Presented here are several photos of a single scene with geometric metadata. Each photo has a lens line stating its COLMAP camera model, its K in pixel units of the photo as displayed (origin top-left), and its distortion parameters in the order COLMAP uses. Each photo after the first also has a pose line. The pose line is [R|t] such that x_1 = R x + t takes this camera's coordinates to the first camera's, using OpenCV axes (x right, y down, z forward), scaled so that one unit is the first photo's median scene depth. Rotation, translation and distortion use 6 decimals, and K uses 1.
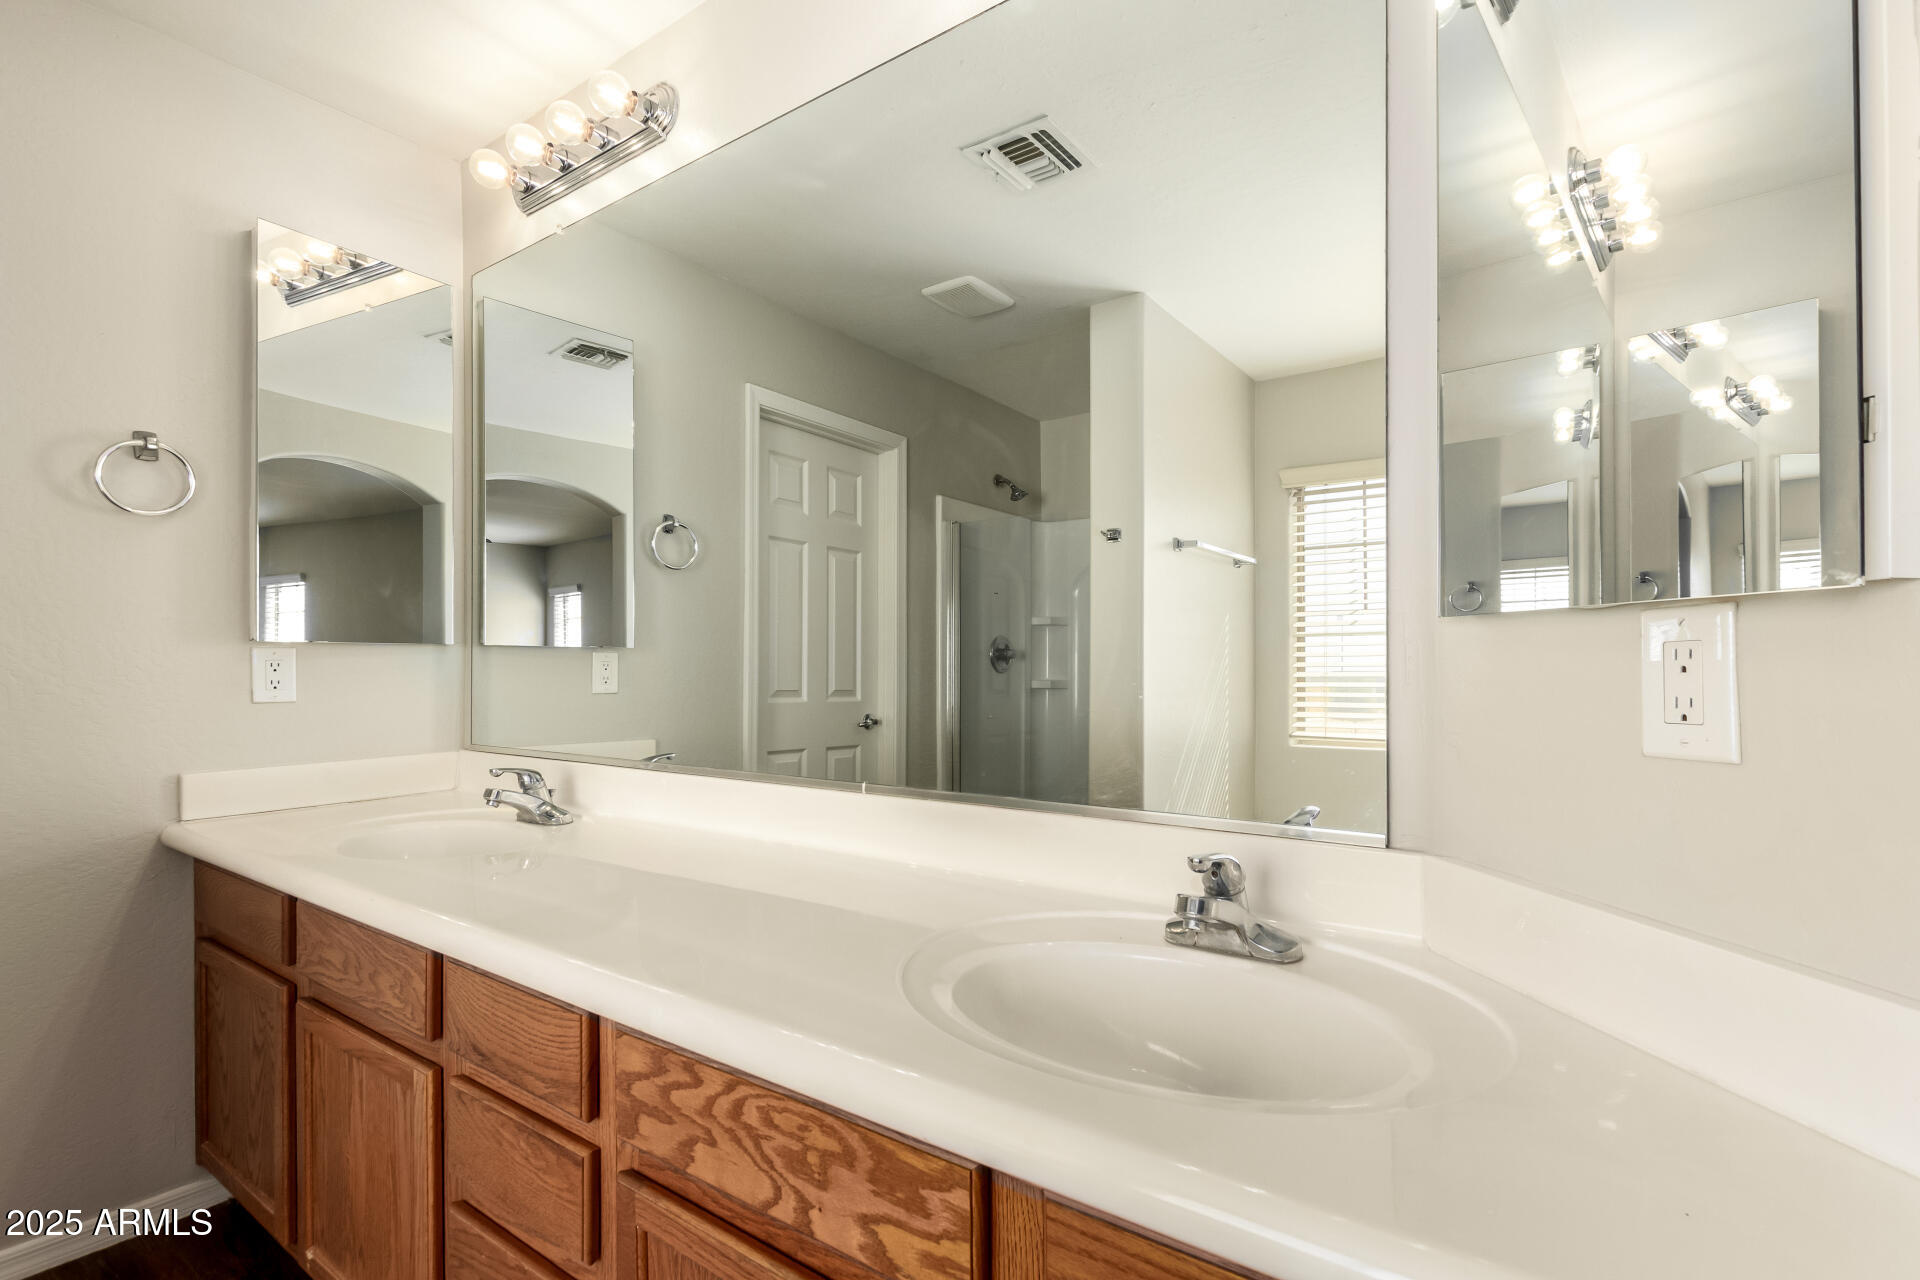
lens RADIAL K [[888.0, 0, 968.9], [0, 888.0, 648.8], [0, 0, 1]] dist [0.004977, 0.000468]
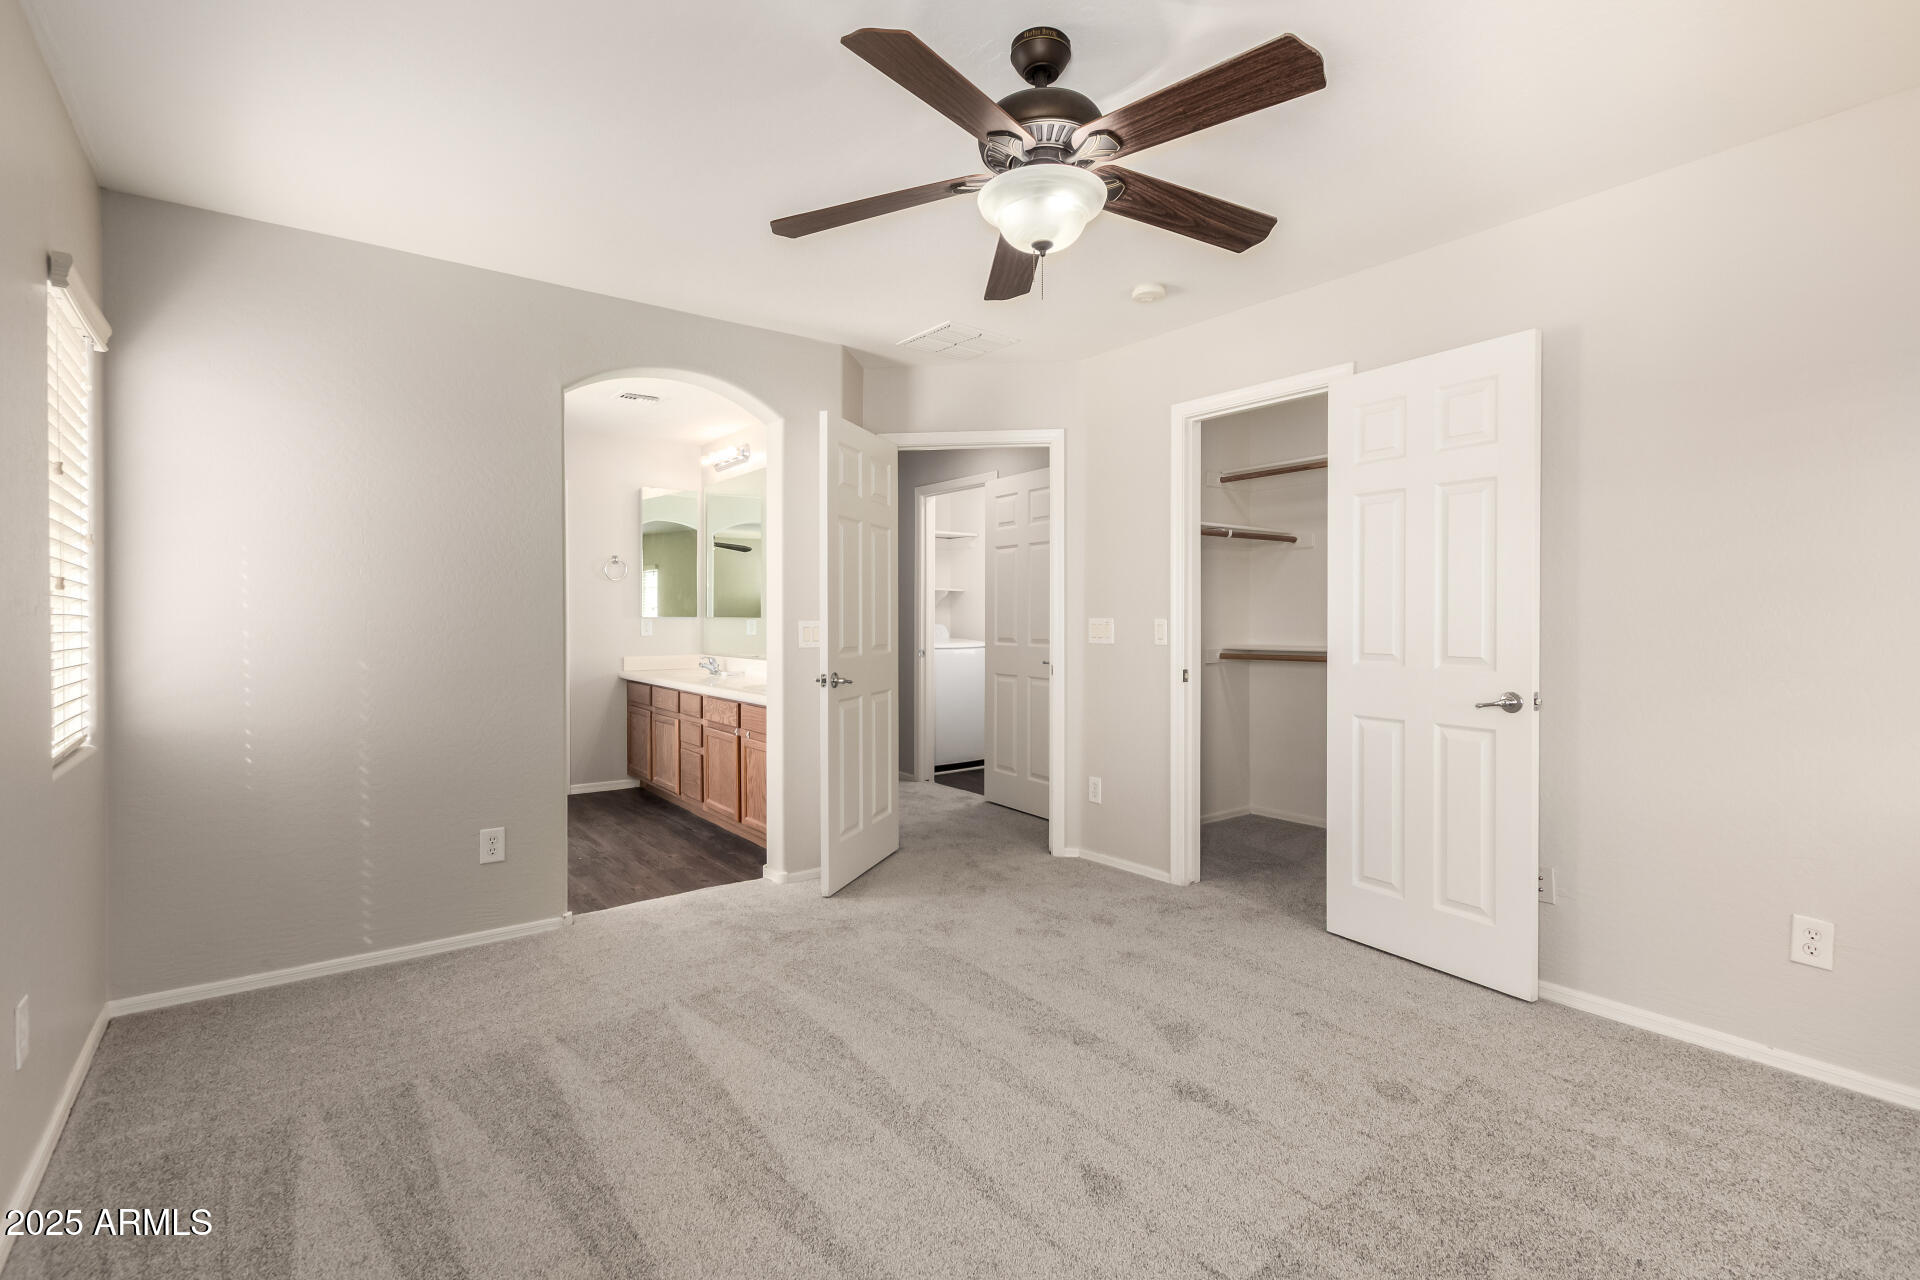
lens RADIAL K [[888.0, 0, 955.1], [0, 888.0, 632.3], [0, 0, 1]] dist [0.004977, 0.000468]
pose [[0.949458, 0.015725, -0.313500, 1.378613], [-0.009520, 0.999727, 0.021315, -0.034880], [0.313750, -0.017253, 0.949349, -1.821360]]
